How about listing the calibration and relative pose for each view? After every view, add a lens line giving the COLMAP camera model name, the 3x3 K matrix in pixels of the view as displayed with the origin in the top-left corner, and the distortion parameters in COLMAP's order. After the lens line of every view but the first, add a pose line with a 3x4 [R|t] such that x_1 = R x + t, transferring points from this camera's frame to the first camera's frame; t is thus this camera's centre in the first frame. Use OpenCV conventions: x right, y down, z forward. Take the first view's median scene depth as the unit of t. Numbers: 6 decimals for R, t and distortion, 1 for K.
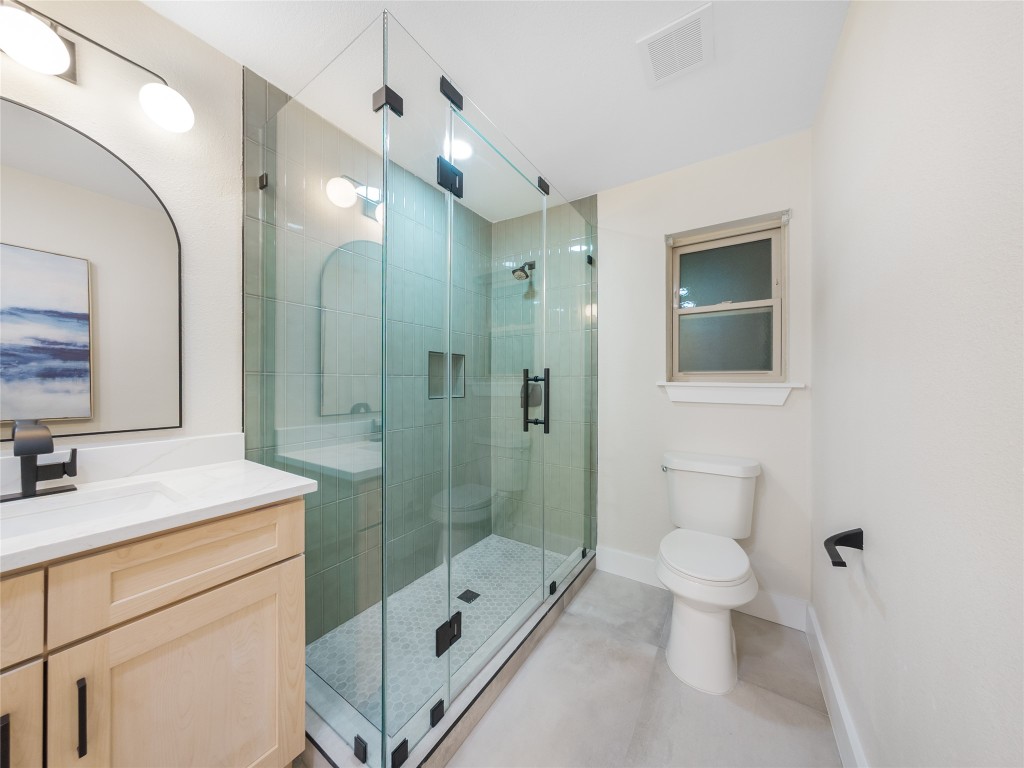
lens RADIAL K [[346.5, 0, 506.0], [0, 346.5, 389.5], [0, 0, 1]] dist [-0.008533, 0.000395]
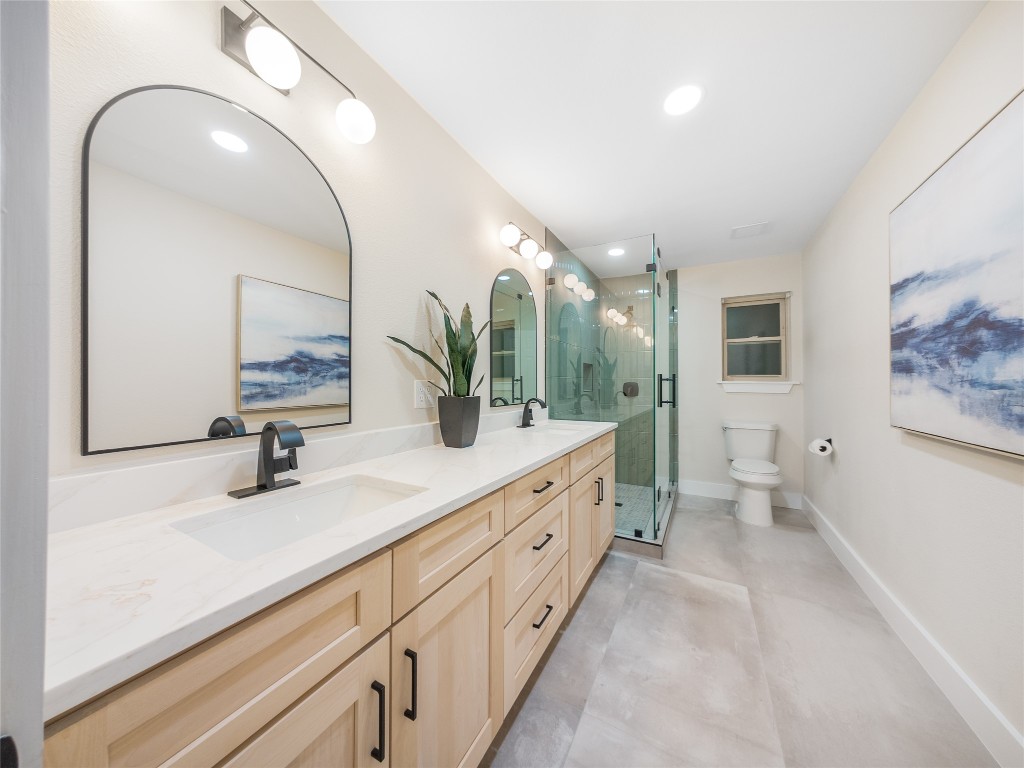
lens RADIAL K [[346.5, 0, 510.3], [0, 346.5, 388.6], [0, 0, 1]] dist [-0.008533, 0.000395]
pose [[0.997301, -0.002184, 0.073392, -0.640707], [0.002993, 0.999936, -0.010921, 0.027479], [-0.073364, 0.011111, 0.997243, -0.581293]]
